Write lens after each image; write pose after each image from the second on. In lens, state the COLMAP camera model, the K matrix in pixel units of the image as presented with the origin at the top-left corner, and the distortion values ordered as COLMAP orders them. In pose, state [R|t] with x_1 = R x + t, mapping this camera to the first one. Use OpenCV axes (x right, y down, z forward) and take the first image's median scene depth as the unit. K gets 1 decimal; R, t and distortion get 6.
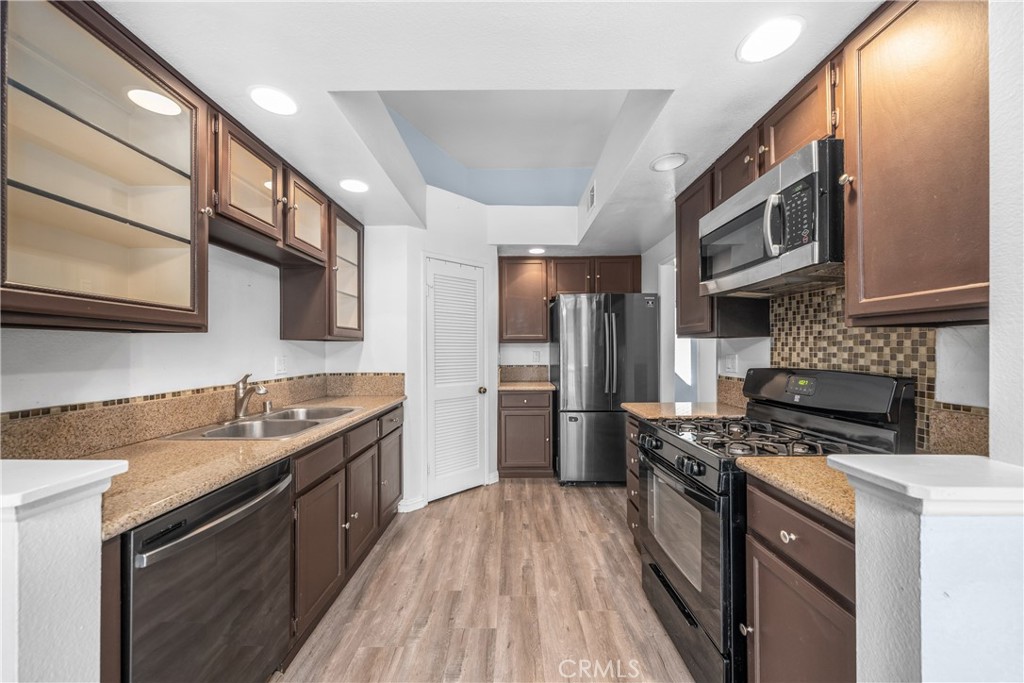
lens RADIAL K [[380.1, 0, 513.9], [0, 380.1, 345.7], [0, 0, 1]] dist [-0.000085, 0.000094]
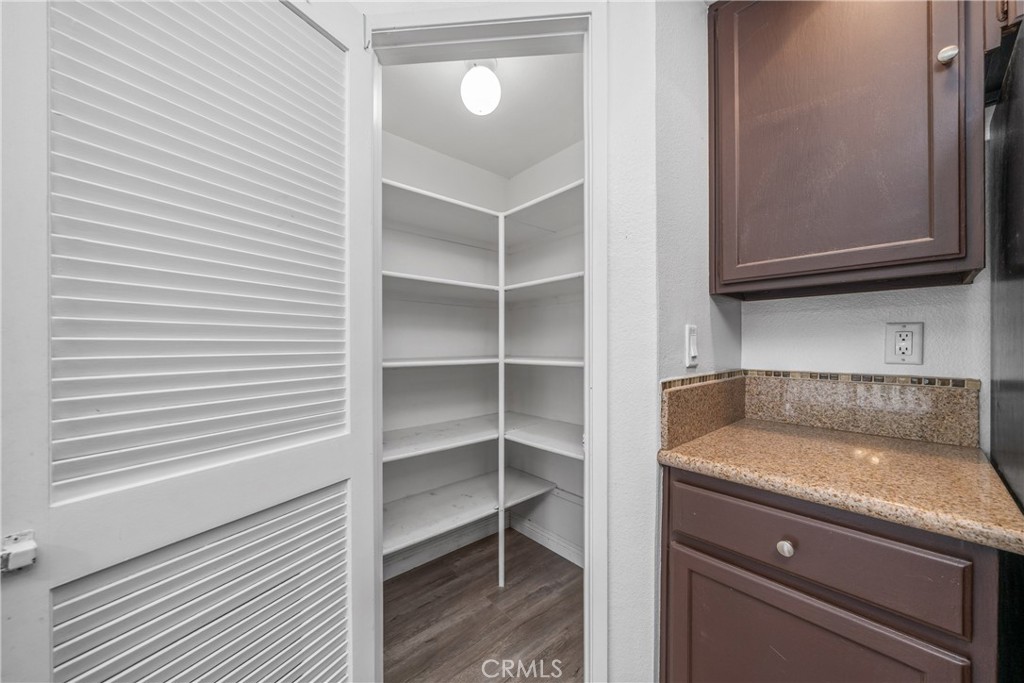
lens RADIAL K [[365.7, 0, 512.3], [0, 365.7, 335.0], [0, 0, 1]] dist [-0.000059, 0.000005]
pose [[0.664534, 0.002511, -0.747254, 0.123045], [0.007286, 0.999925, 0.009840, 0.035485], [0.747222, -0.011984, 0.664466, 1.168938]]
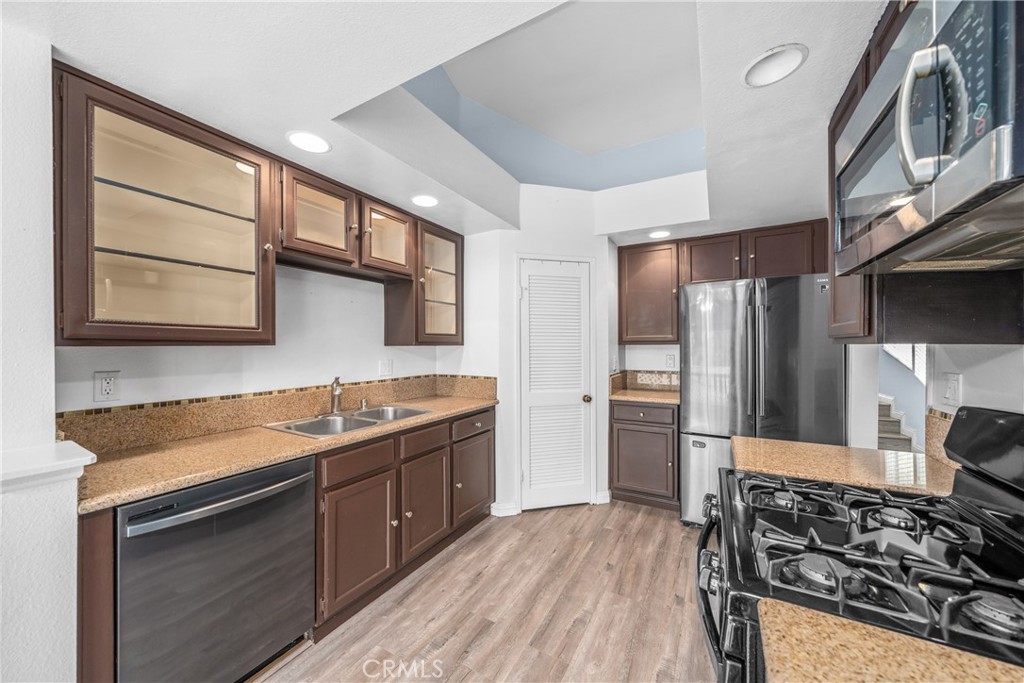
lens RADIAL K [[371.0, 0, 509.7], [0, 371.0, 345.0], [0, 0, 1]] dist [0.000286, 0.000021]
pose [[0.864842, -0.000331, -0.502044, 0.295612], [0.005174, 0.999953, 0.008254, -0.026684], [0.502017, -0.009736, 0.864803, 0.217920]]
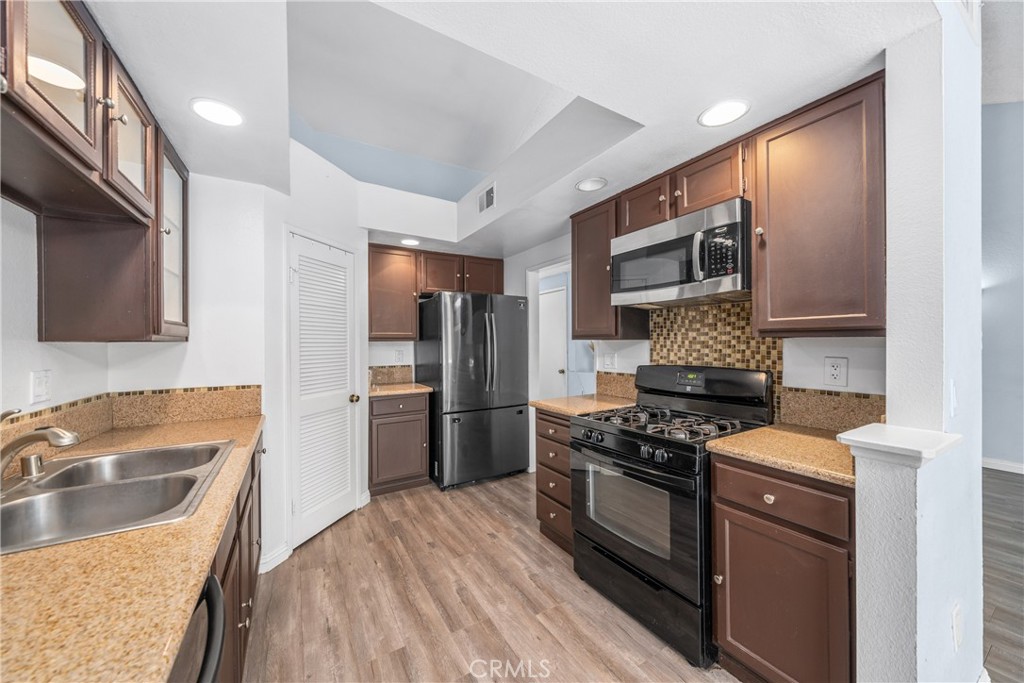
lens RADIAL K [[369.4, 0, 516.2], [0, 369.4, 340.6], [0, 0, 1]] dist [-0.000358, -0.000121]
pose [[0.850897, 0.000540, 0.525333, -0.308087], [-0.001750, 0.999997, 0.001807, -0.020189], [-0.525330, -0.002457, 0.850895, 0.164236]]
